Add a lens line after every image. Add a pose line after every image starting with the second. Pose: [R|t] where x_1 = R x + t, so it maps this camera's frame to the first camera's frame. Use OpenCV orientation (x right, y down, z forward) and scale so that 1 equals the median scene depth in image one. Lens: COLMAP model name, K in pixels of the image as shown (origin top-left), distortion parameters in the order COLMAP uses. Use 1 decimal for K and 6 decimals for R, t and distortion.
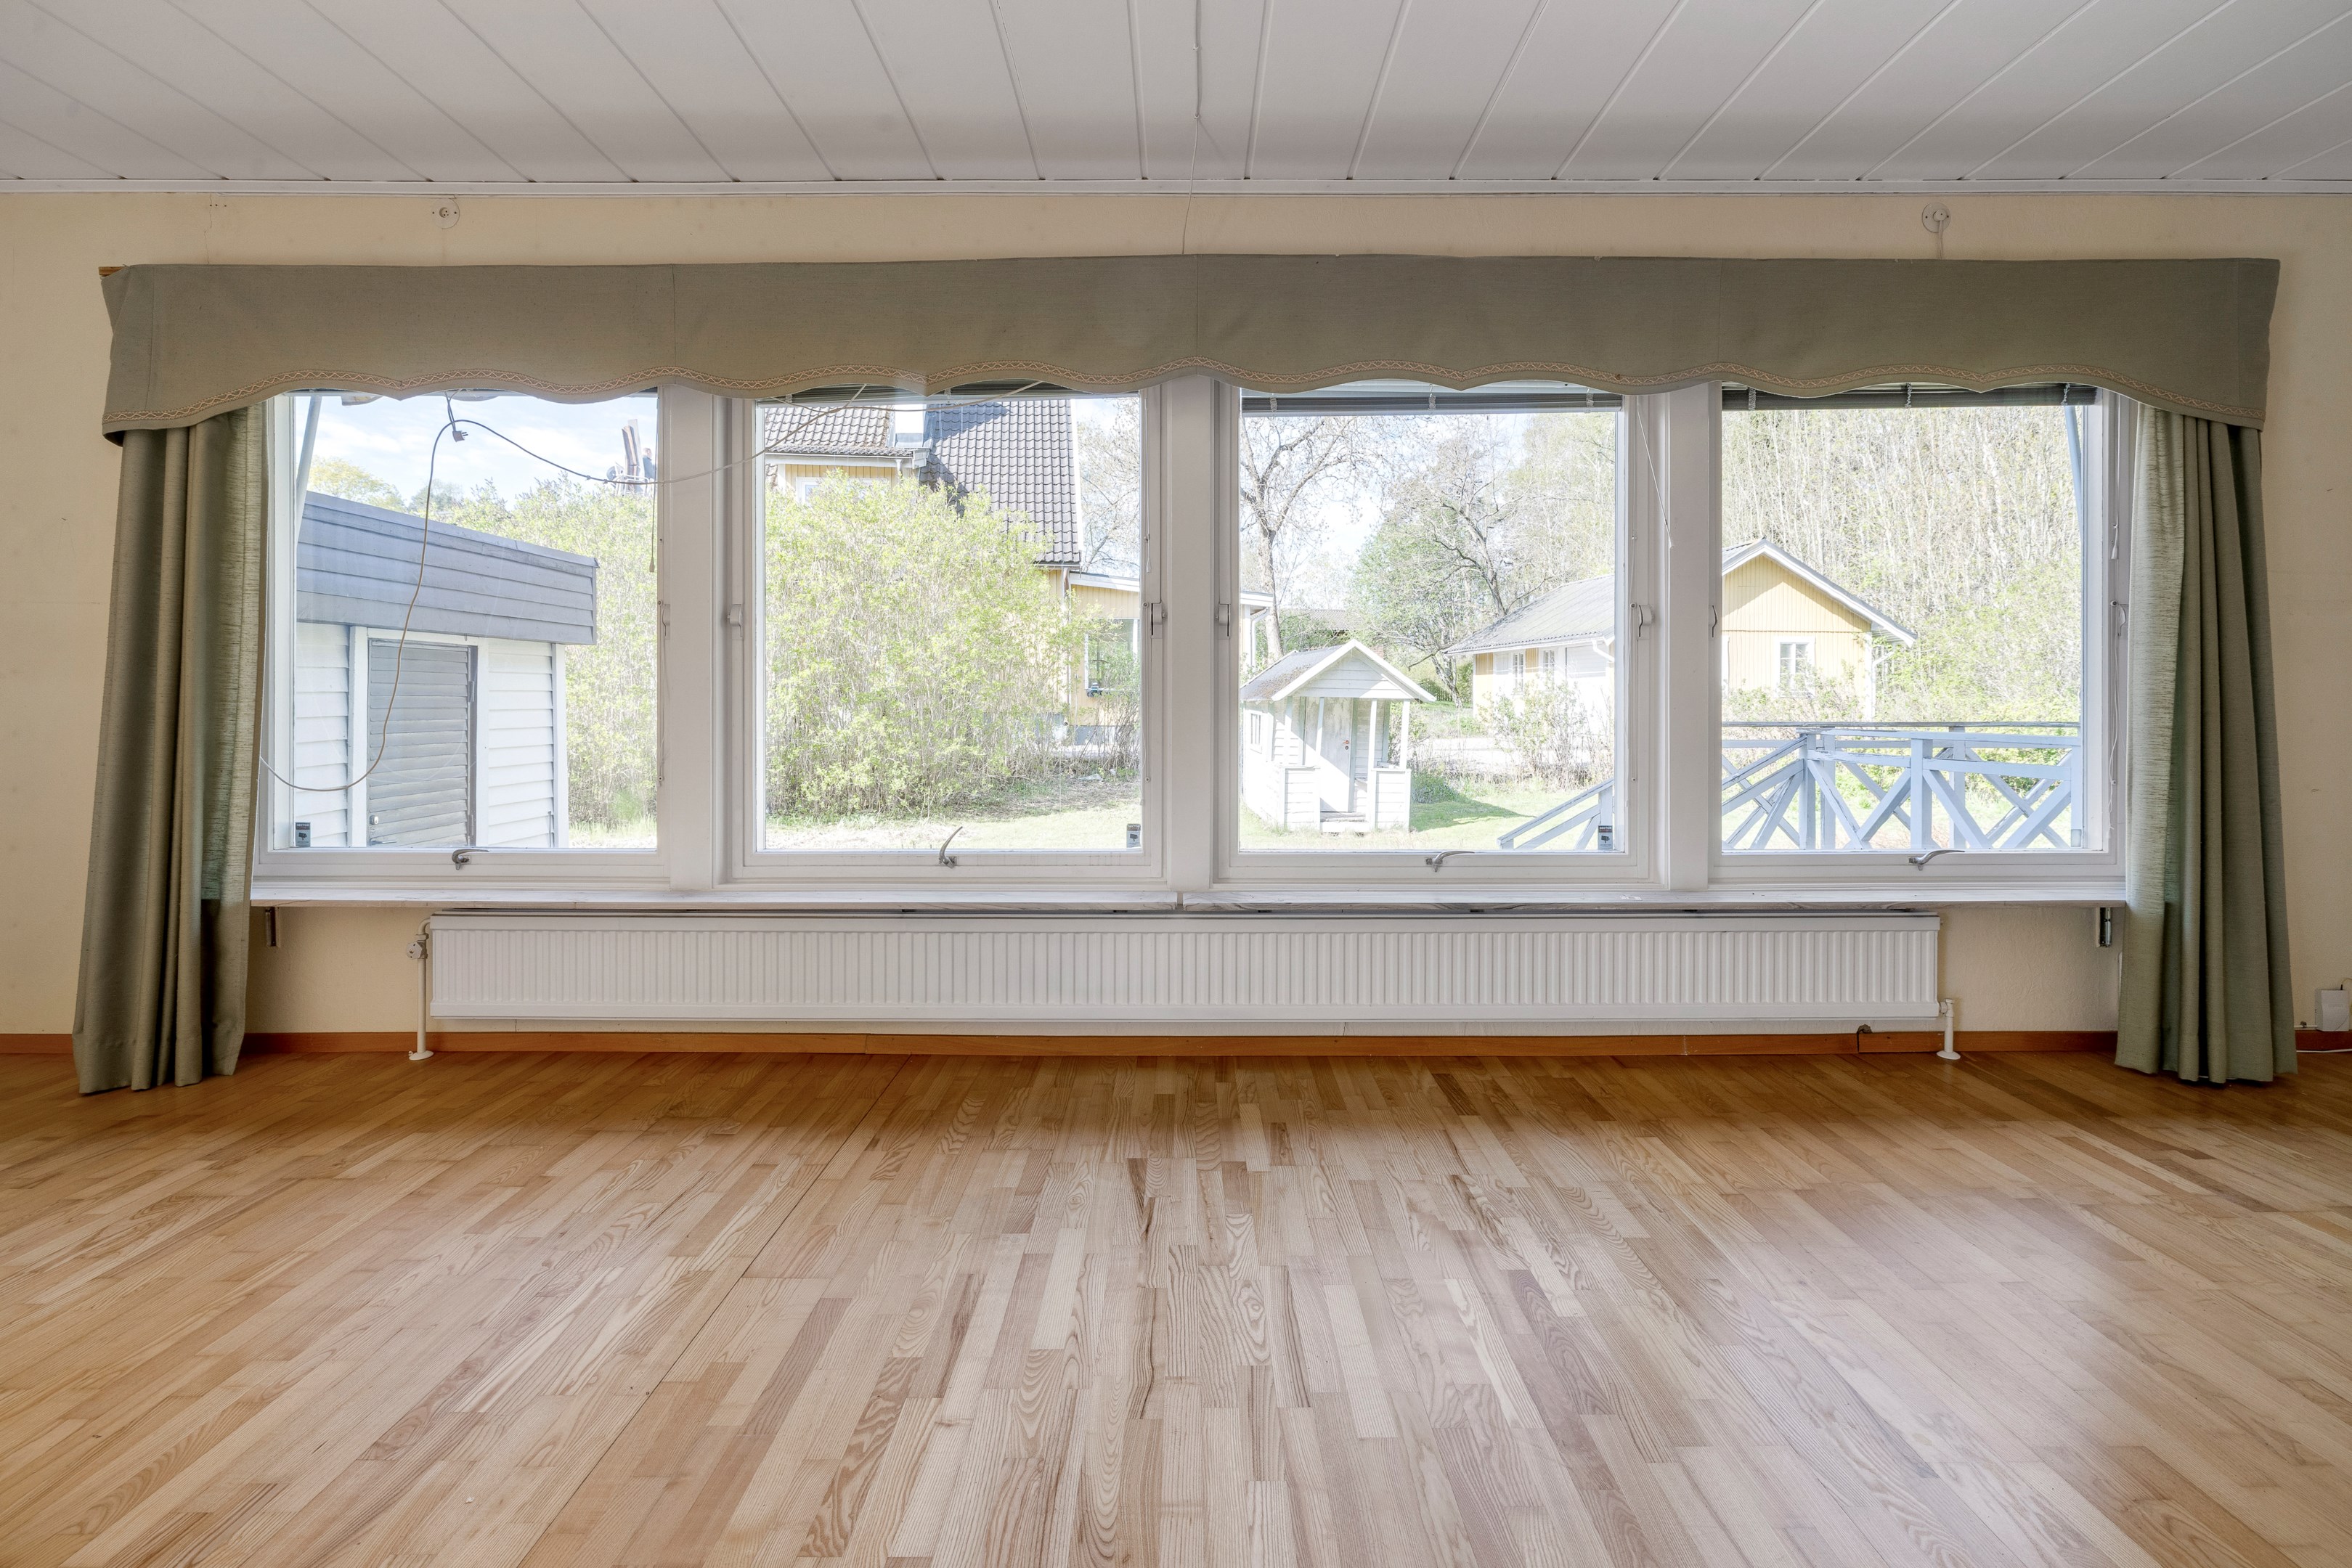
lens RADIAL K [[1132.8, 0, 1172.5], [0, 1132.8, 697.4], [0, 0, 1]] dist [-0.011316, 0.000307]
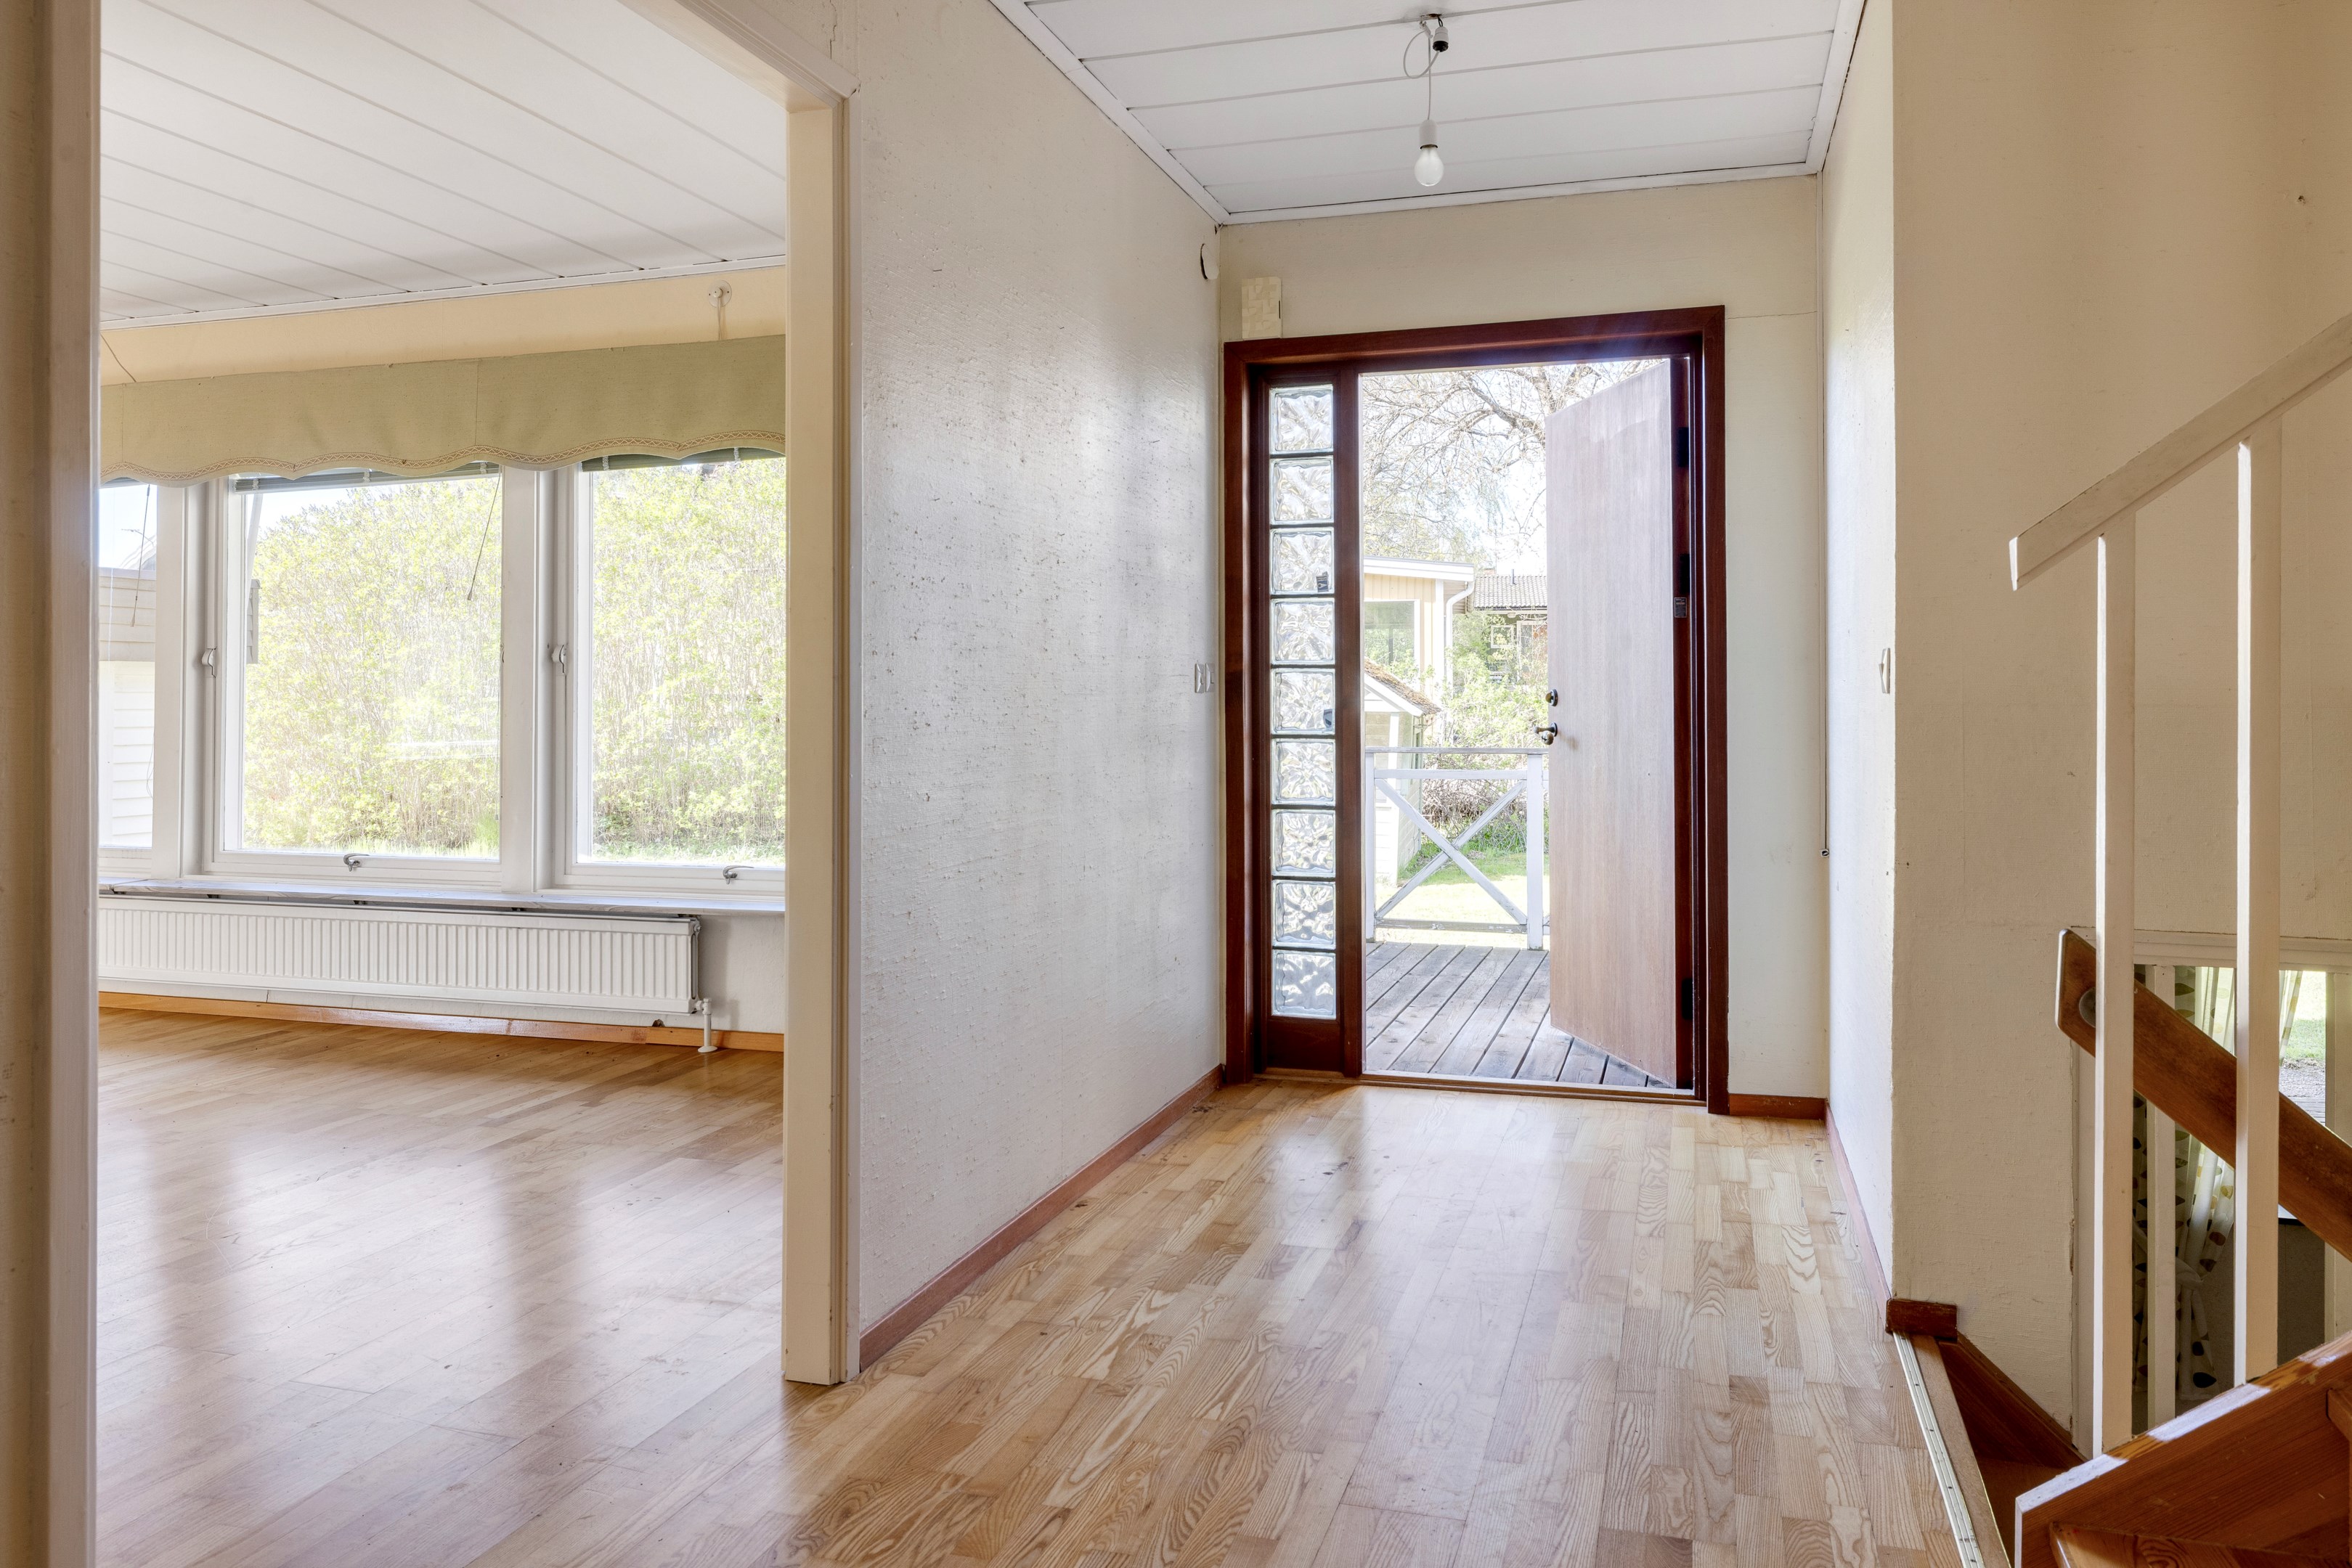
lens RADIAL K [[1557.6, 0, 1188.3], [0, 1557.6, 691.9], [0, 0, 1]] dist [0.004812, -0.000695]
pose [[0.961248, -0.003829, -0.275659, 1.548760], [0.001342, 0.999957, -0.009211, -0.019116], [0.275682, 0.008484, 0.961211, -0.347397]]
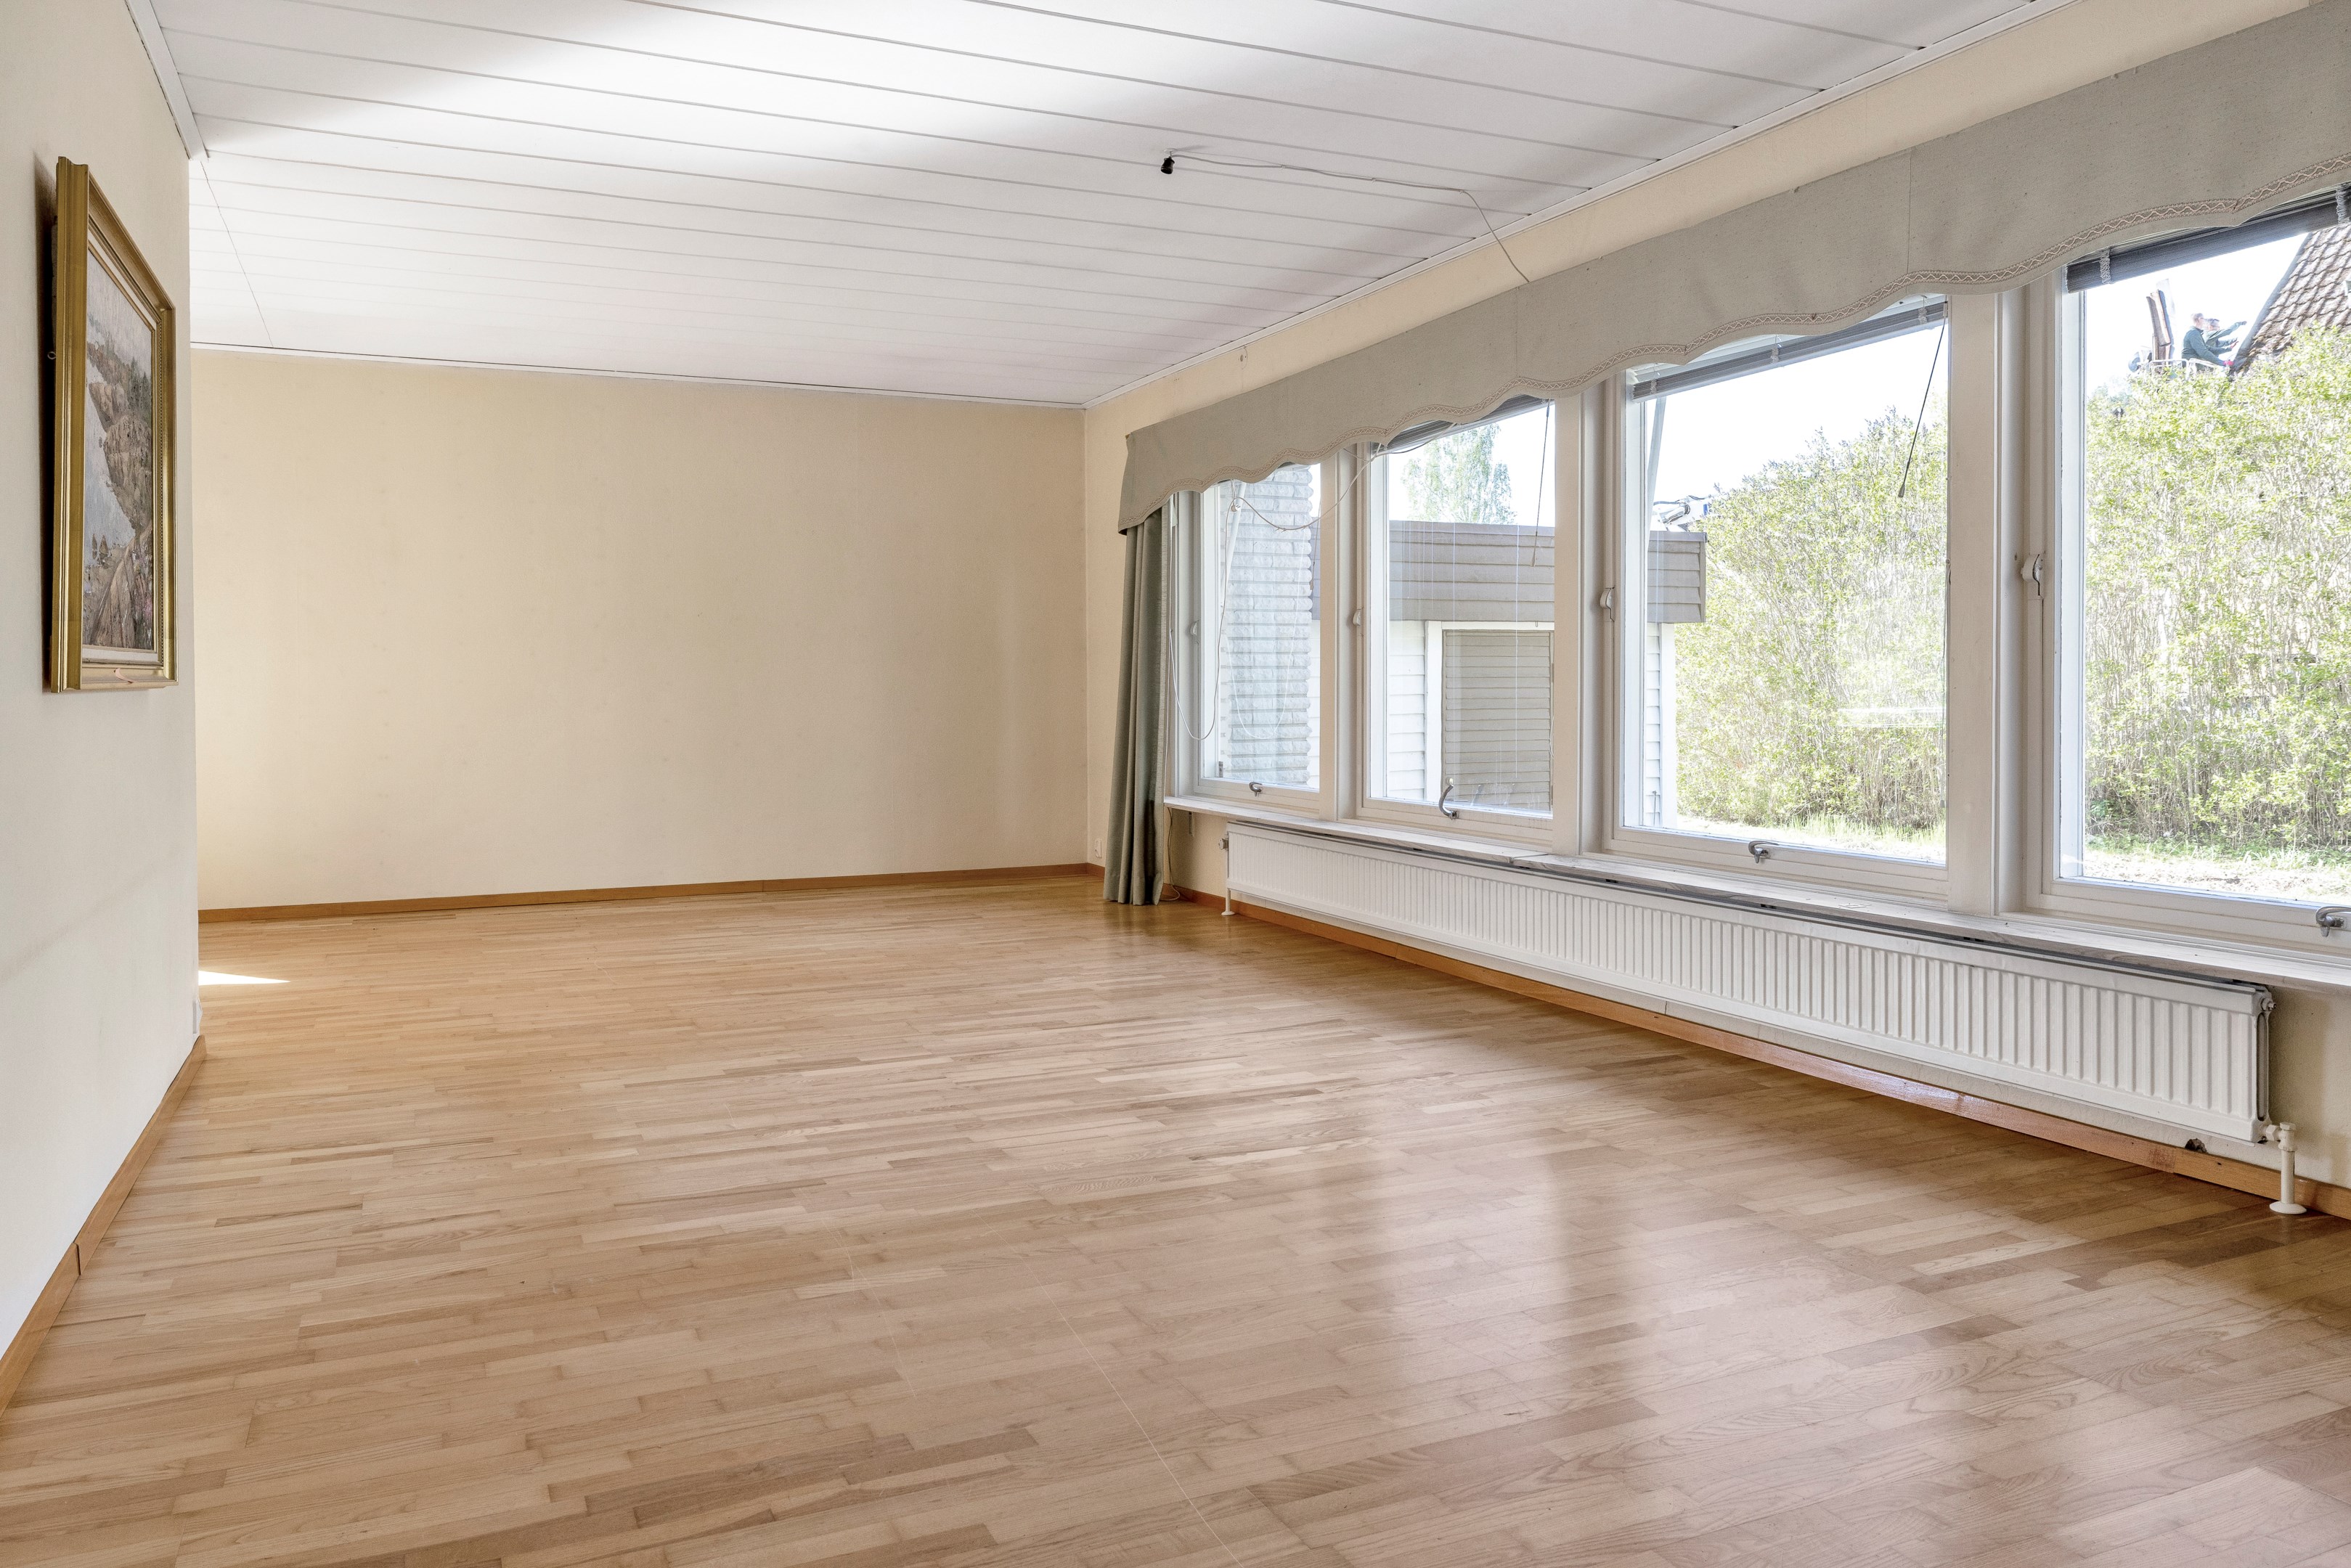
lens RADIAL K [[1666.1, 0, 1183.0], [0, 1666.1, 711.9], [0, 0, 1]] dist [-0.008989, 0.006855]
pose [[0.417453, 0.012757, -0.908609, 1.289391], [0.008168, 0.999808, 0.017791, 0.001026], [0.908662, -0.014848, 0.417269, -0.004221]]
